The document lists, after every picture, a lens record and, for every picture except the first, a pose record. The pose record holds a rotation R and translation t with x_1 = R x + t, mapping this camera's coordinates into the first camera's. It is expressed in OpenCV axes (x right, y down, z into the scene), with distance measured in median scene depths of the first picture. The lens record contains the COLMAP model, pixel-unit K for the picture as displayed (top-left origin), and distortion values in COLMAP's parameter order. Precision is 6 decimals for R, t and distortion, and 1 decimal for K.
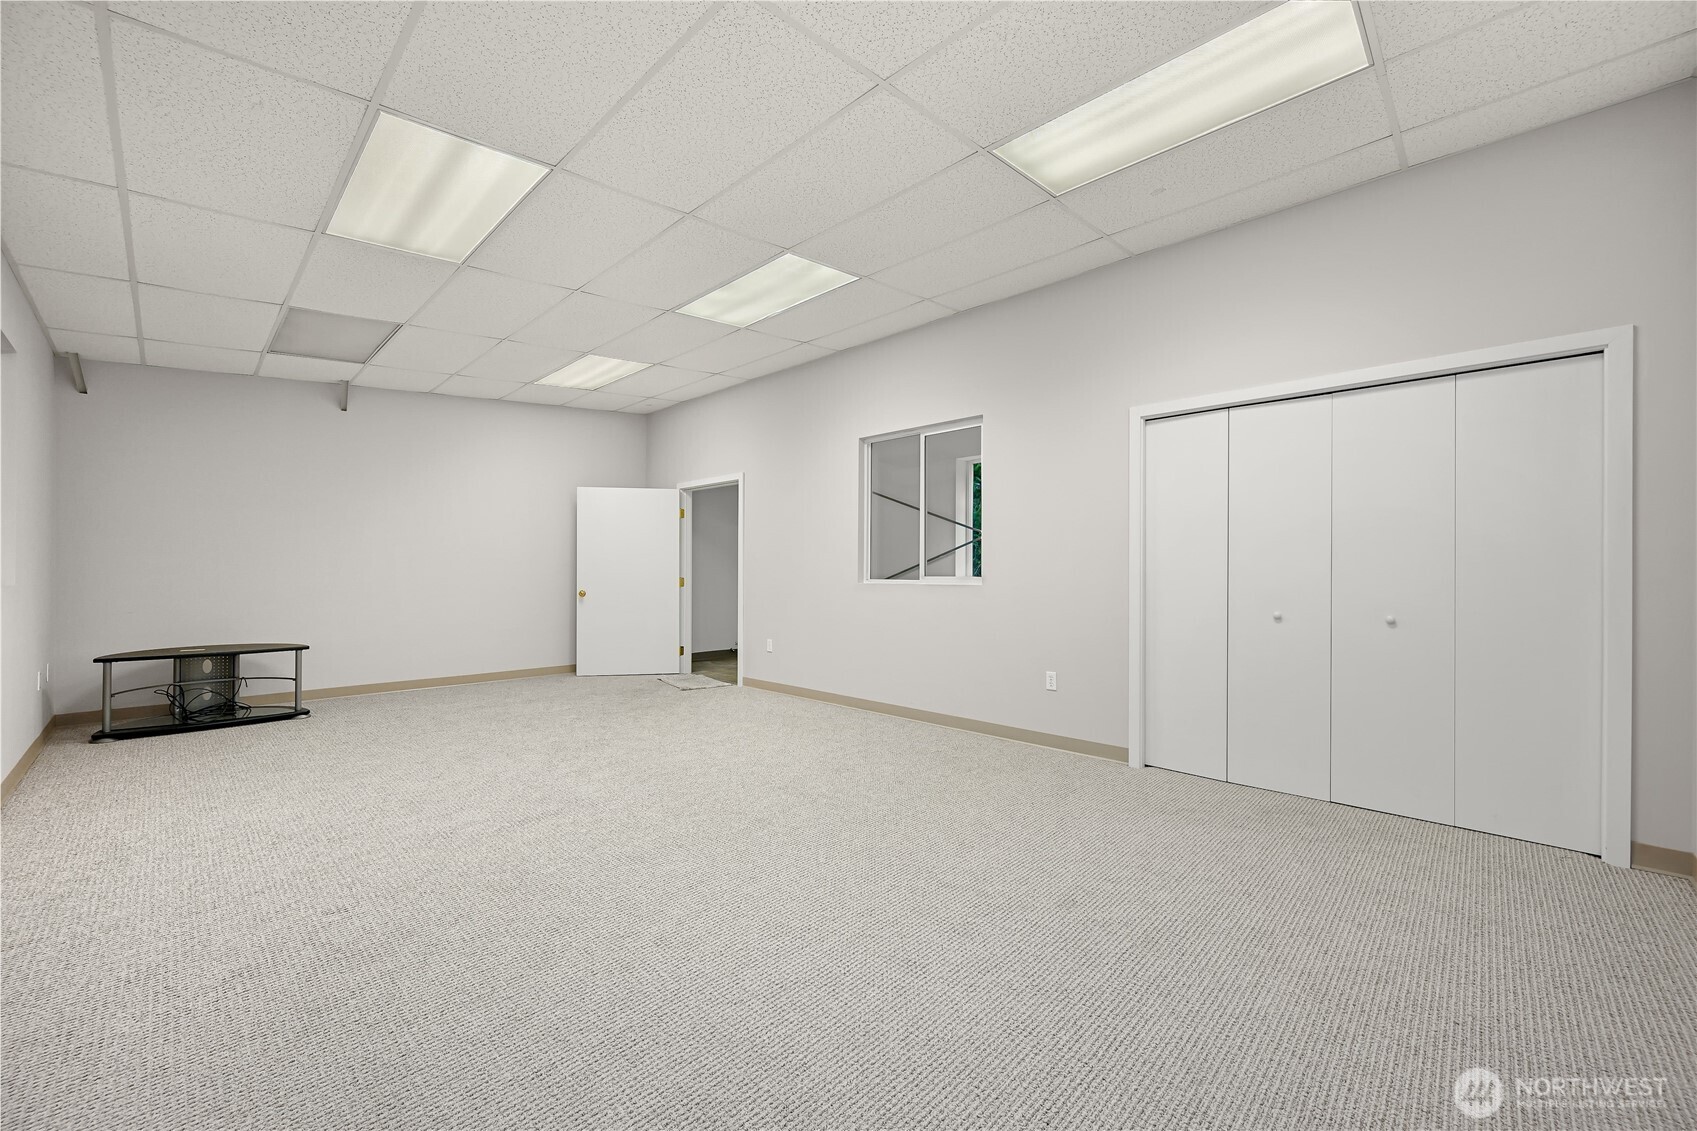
lens RADIAL K [[668.3, 0, 852.3], [0, 668.3, 566.8], [0, 0, 1]] dist [0.000233, 0.000420]
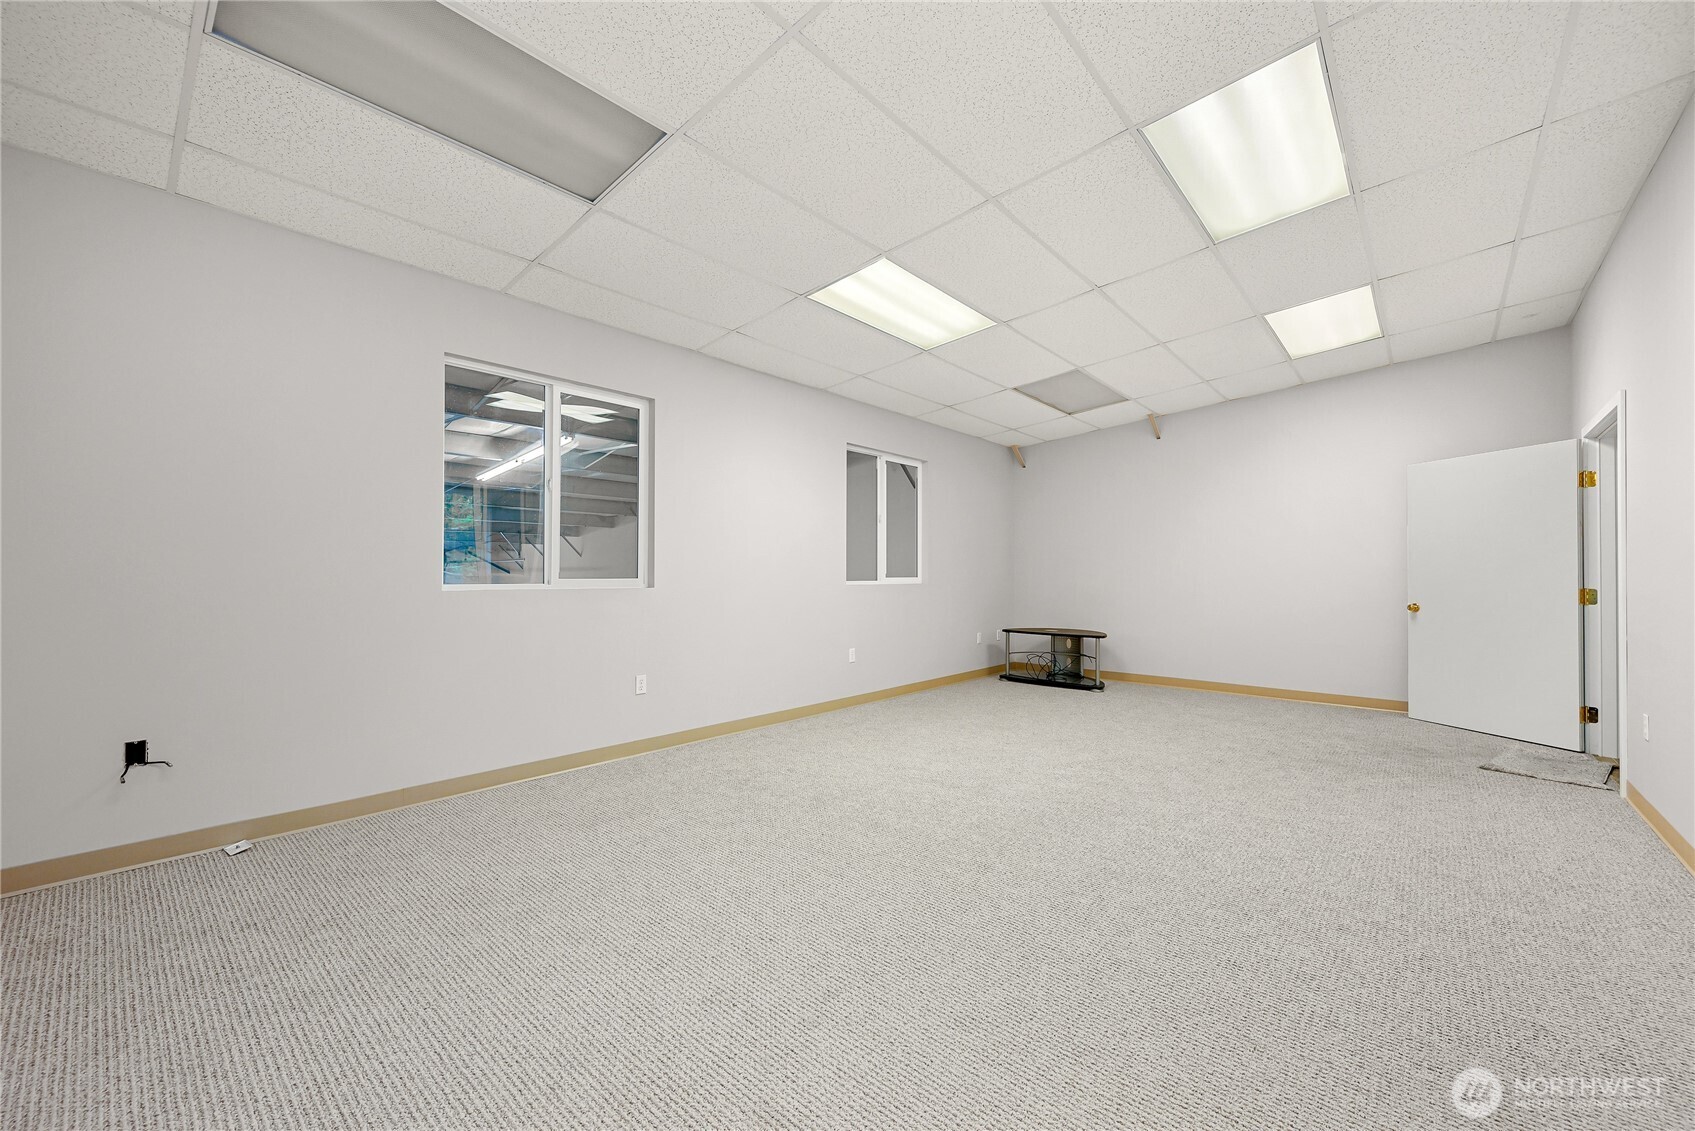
lens RADIAL K [[667.5, 0, 851.3], [0, 667.5, 566.8], [0, 0, 1]] dist [0.000233, 0.000420]
pose [[0.041128, -0.013336, -0.999065, 0.458357], [0.002120, 0.999910, -0.013260, 0.004364], [0.999152, -0.001572, 0.041152, 0.509594]]
